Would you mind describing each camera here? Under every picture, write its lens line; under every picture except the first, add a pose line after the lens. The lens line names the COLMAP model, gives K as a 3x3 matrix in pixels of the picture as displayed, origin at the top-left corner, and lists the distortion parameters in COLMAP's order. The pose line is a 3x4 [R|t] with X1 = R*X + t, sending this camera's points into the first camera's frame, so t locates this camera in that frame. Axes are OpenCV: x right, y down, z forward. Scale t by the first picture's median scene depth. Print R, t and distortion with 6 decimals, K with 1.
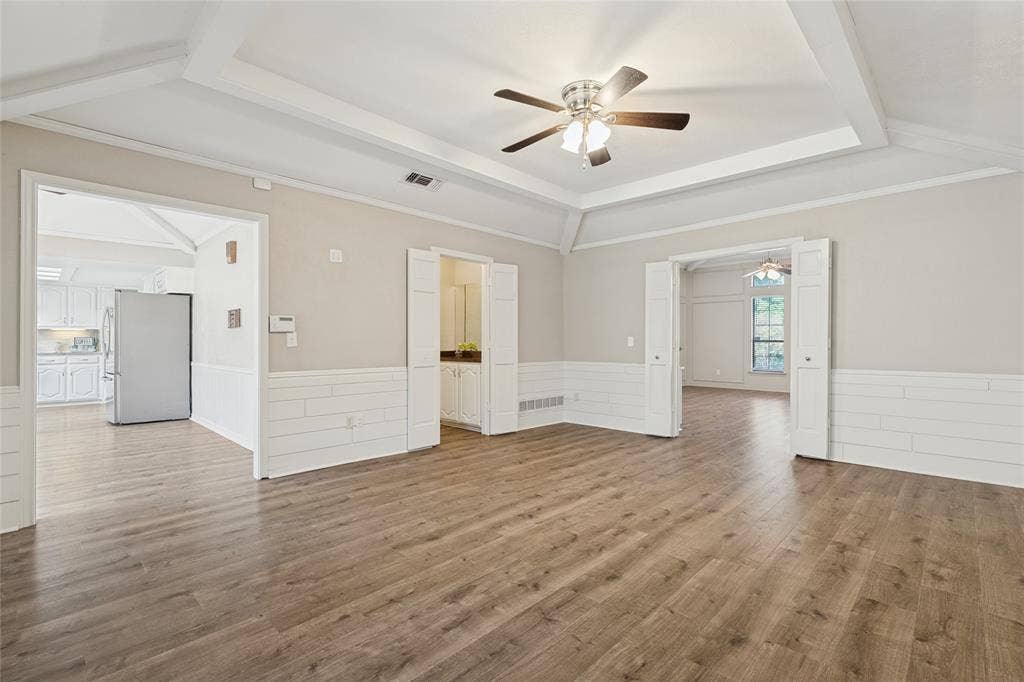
lens RADIAL K [[464.6, 0, 512.0], [0, 464.6, 341.0], [0, 0, 1]] dist [0.003290, -0.000170]
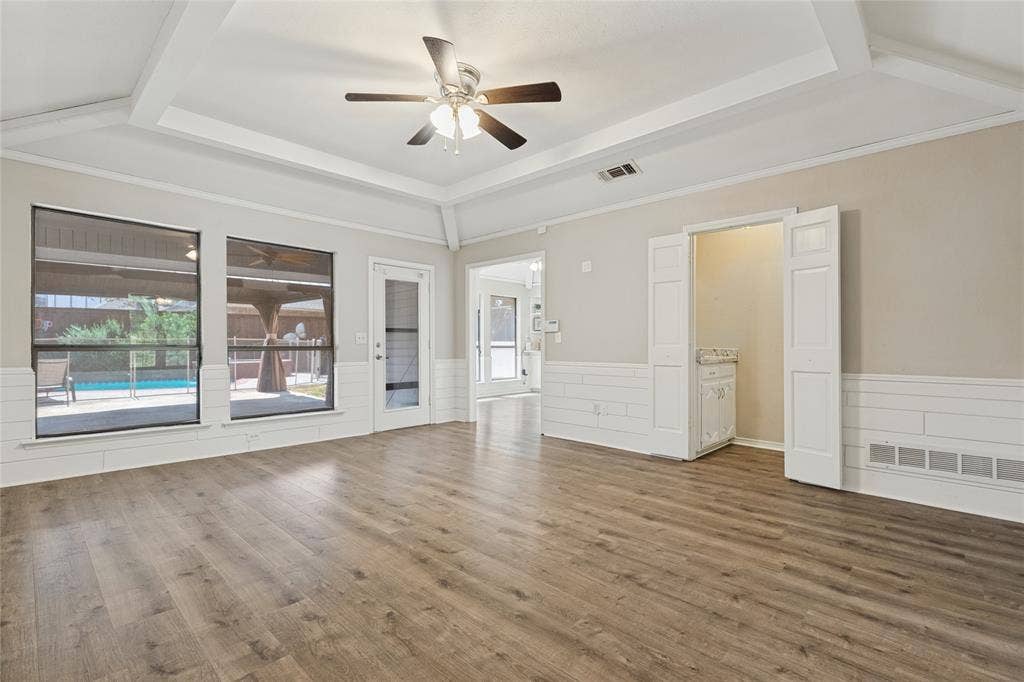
lens RADIAL K [[464.6, 0, 512.0], [0, 464.6, 341.0], [0, 0, 1]] dist [0.003290, -0.000170]
pose [[0.008126, -0.008343, -0.999932, 0.902069], [0.002251, 0.999963, -0.008325, 0.019010], [0.999964, -0.002183, 0.008145, 0.894015]]
